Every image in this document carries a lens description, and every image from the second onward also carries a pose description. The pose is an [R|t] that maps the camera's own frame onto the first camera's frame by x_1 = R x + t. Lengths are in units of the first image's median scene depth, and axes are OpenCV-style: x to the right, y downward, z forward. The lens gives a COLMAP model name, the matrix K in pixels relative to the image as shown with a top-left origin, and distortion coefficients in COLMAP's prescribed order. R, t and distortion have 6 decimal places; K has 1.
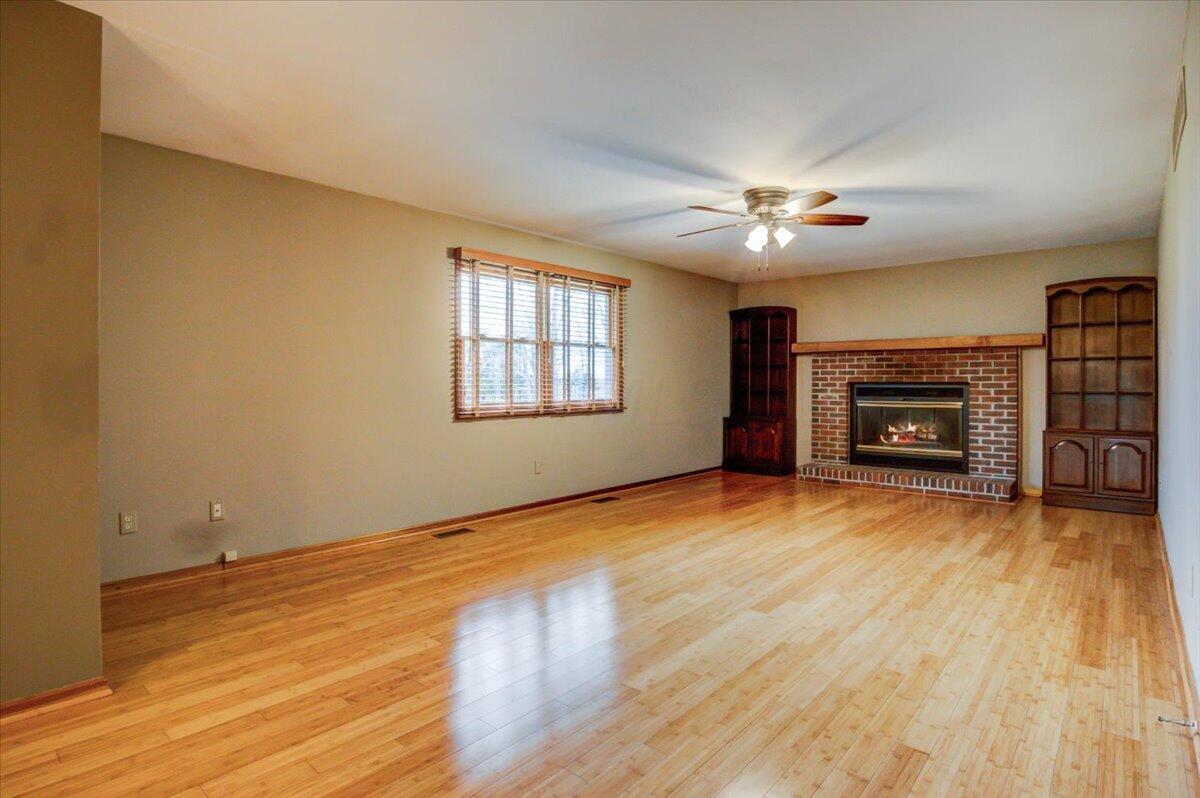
lens RADIAL K [[639.6, 0, 599.9], [0, 639.6, 389.4], [0, 0, 1]] dist [-0.022746, 0.010715]
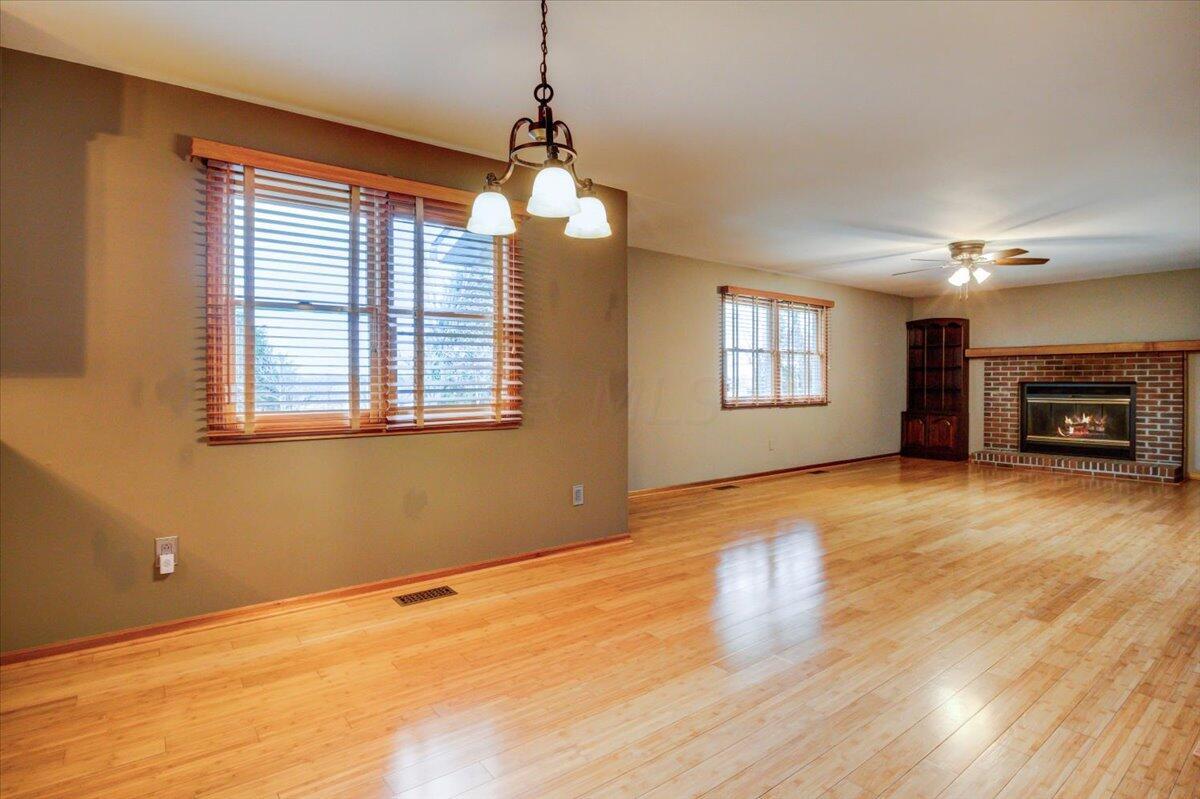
lens RADIAL K [[639.6, 0, 594.1], [0, 639.6, 391.8], [0, 0, 1]] dist [-0.022746, 0.010715]
pose [[0.982474, 0.002418, -0.186383, -0.193521], [-0.001792, 0.999992, 0.003524, 0.005203], [0.186390, -0.003128, 0.982471, -0.350826]]
